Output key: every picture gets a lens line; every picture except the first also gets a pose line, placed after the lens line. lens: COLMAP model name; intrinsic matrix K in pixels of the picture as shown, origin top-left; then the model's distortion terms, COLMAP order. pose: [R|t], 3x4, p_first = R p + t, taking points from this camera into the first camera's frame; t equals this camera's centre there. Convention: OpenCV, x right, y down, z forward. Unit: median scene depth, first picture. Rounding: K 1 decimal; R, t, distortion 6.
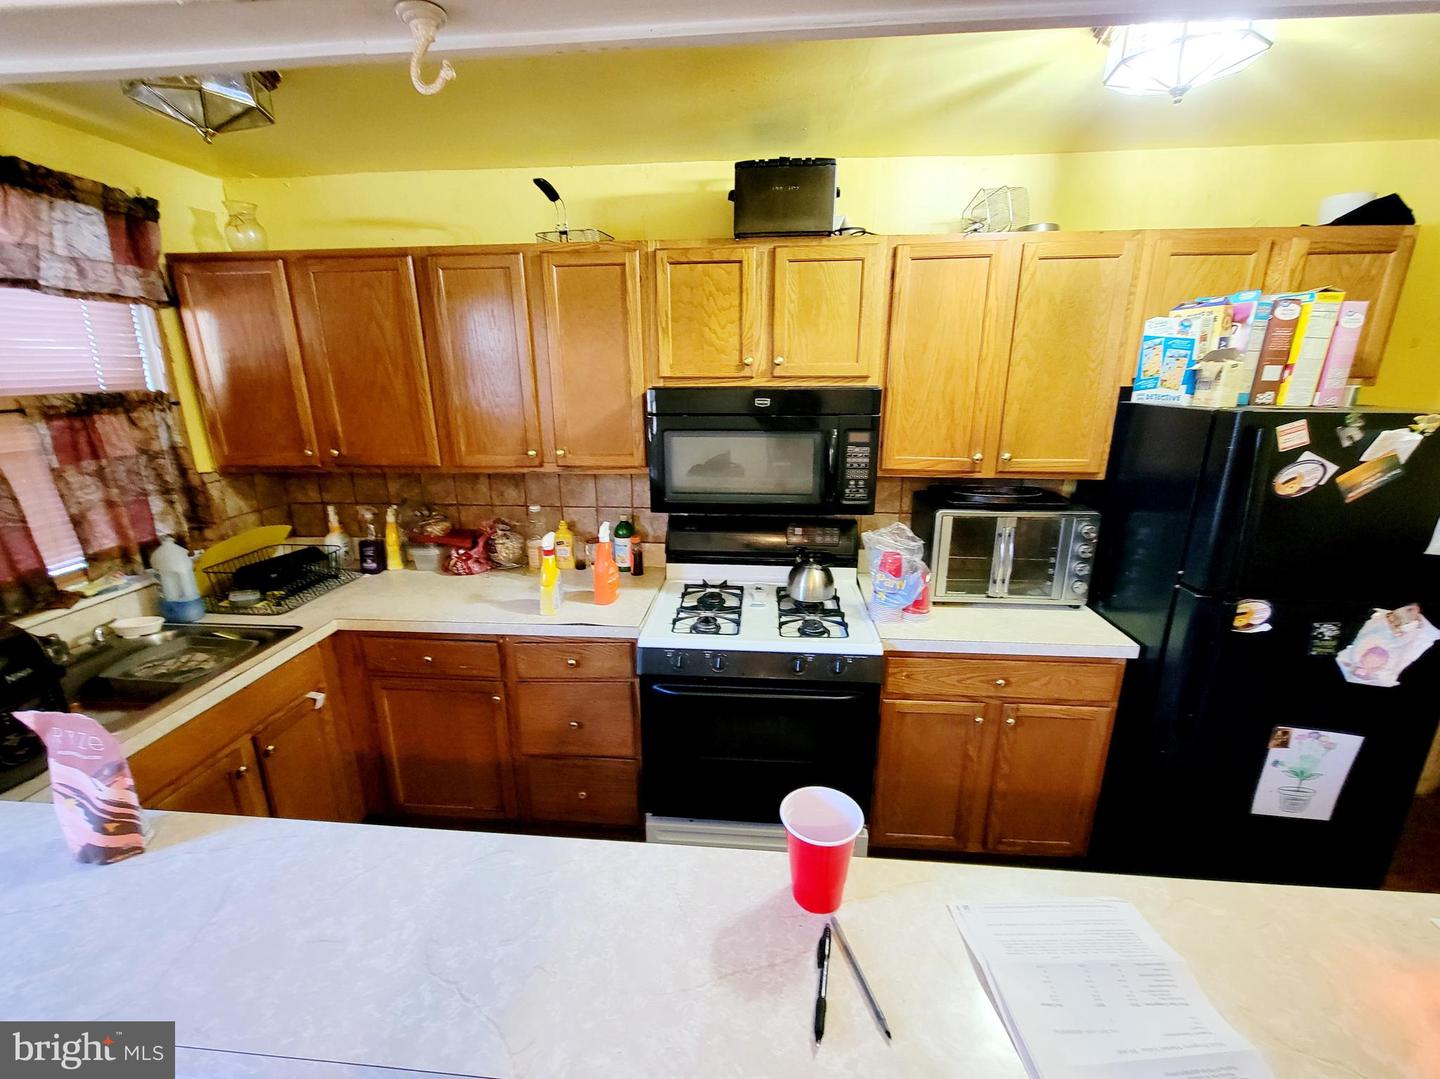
lens RADIAL K [[604.4, 0, 720.0], [0, 604.4, 539.5], [0, 0, 1]] dist [-0.001525, -0.000346]
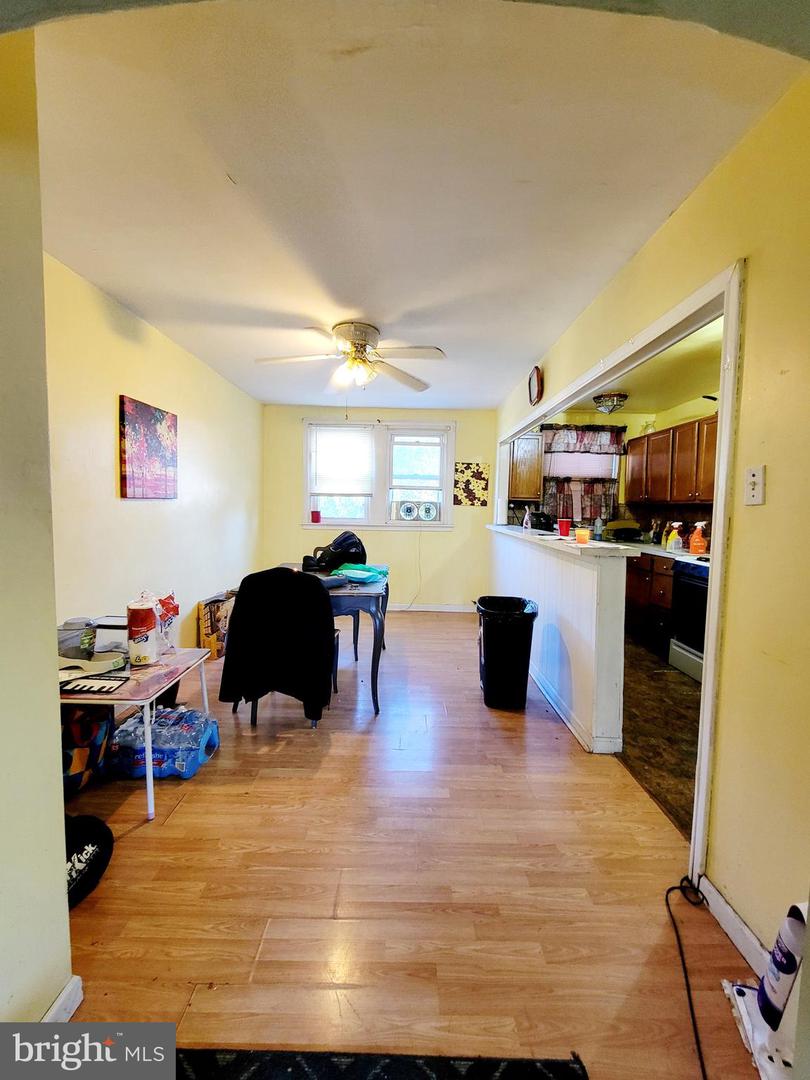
lens RADIAL K [[437.2, 0, 407.1], [0, 437.2, 536.9], [0, 0, 1]] dist [-0.000384, -0.000347]
pose [[0.087928, 0.079642, -0.992938, 1.713726], [-0.291083, 0.955346, 0.050850, 0.339476], [0.952649, 0.284556, 0.107184, -0.361563]]
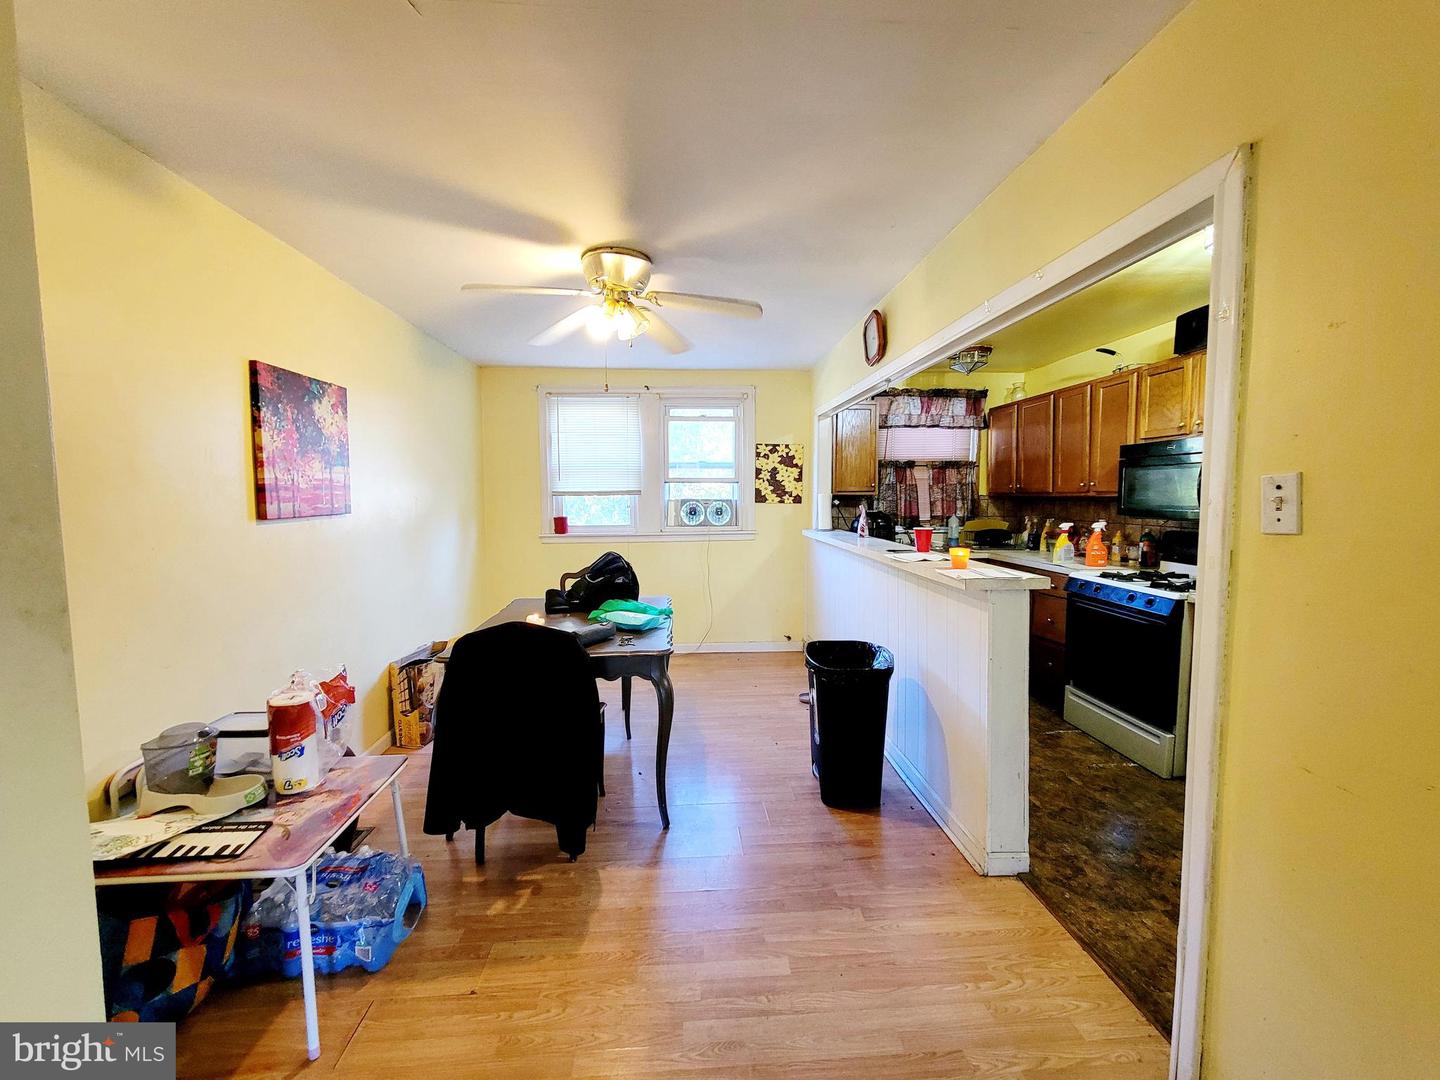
lens RADIAL K [[582.9, 0, 717.3], [0, 582.9, 537.1], [0, 0, 1]] dist [-0.000384, -0.000347]
pose [[0.152100, 0.079145, -0.985191, 1.556877], [-0.264550, 0.963678, 0.036574, 0.296227], [0.952302, 0.255069, 0.167514, -0.412246]]
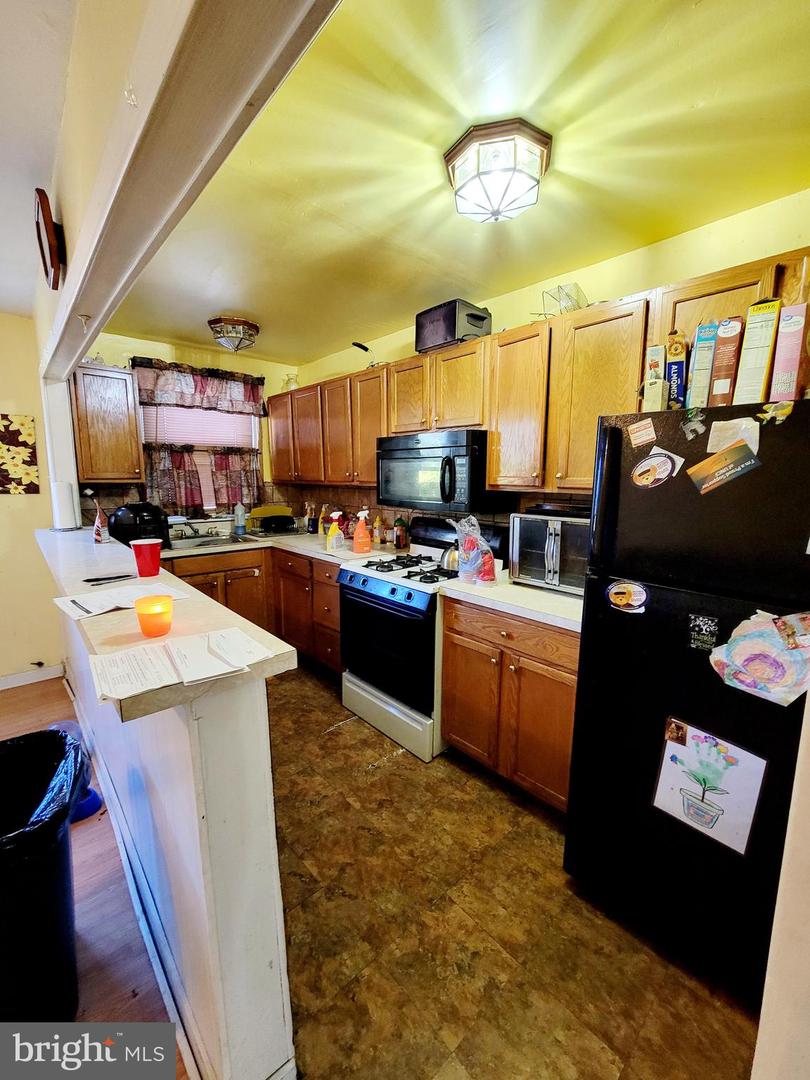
lens RADIAL K [[437.2, 0, 407.1], [0, 437.2, 536.9], [0, 0, 1]] dist [-0.000384, -0.000347]
pose [[0.739061, 0.105462, -0.665332, 0.962693], [-0.191331, 0.979857, -0.057216, 0.125356], [0.645896, 0.169585, 0.744352, 0.099417]]
